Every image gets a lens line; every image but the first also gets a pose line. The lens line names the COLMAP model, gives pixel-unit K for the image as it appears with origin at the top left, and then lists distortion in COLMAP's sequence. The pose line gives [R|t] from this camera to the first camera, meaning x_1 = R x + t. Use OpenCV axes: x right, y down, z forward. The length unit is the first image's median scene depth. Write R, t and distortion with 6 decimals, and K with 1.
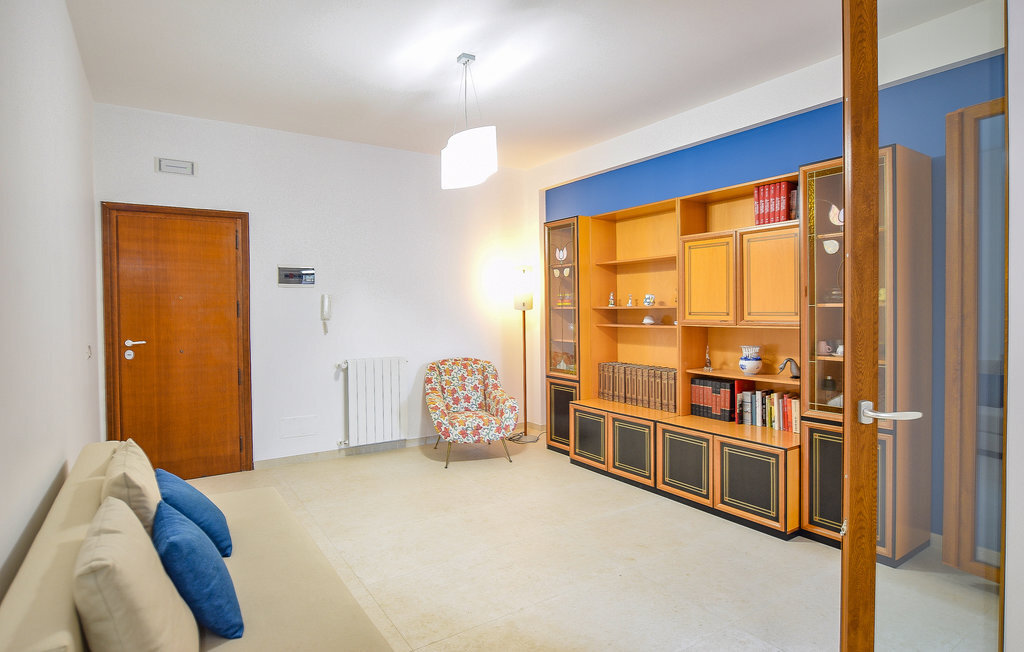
lens RADIAL K [[553.7, 0, 512.0], [0, 553.7, 326.0], [0, 0, 1]] dist [-0.000493, 0.000020]
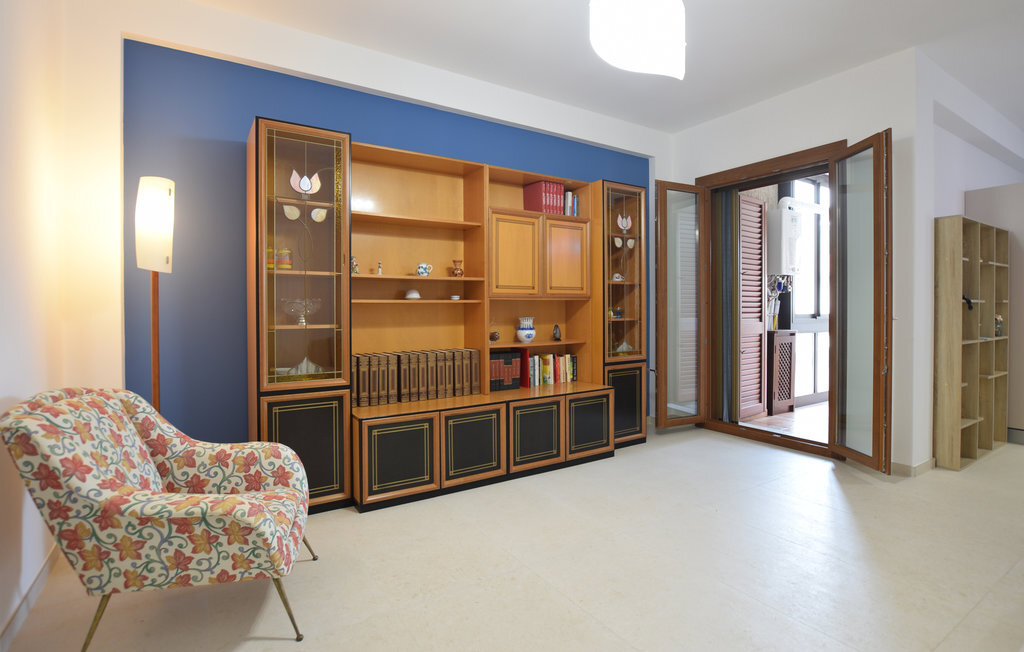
lens RADIAL K [[473.7, 0, 512.0], [0, 473.7, 326.0], [0, 0, 1]] dist [-0.000819, 0.000025]
pose [[0.040256, -0.040403, 0.998372, -0.484698], [0.030899, 0.998755, 0.039172, 0.013332], [-0.998711, 0.029272, 0.041455, 0.884727]]
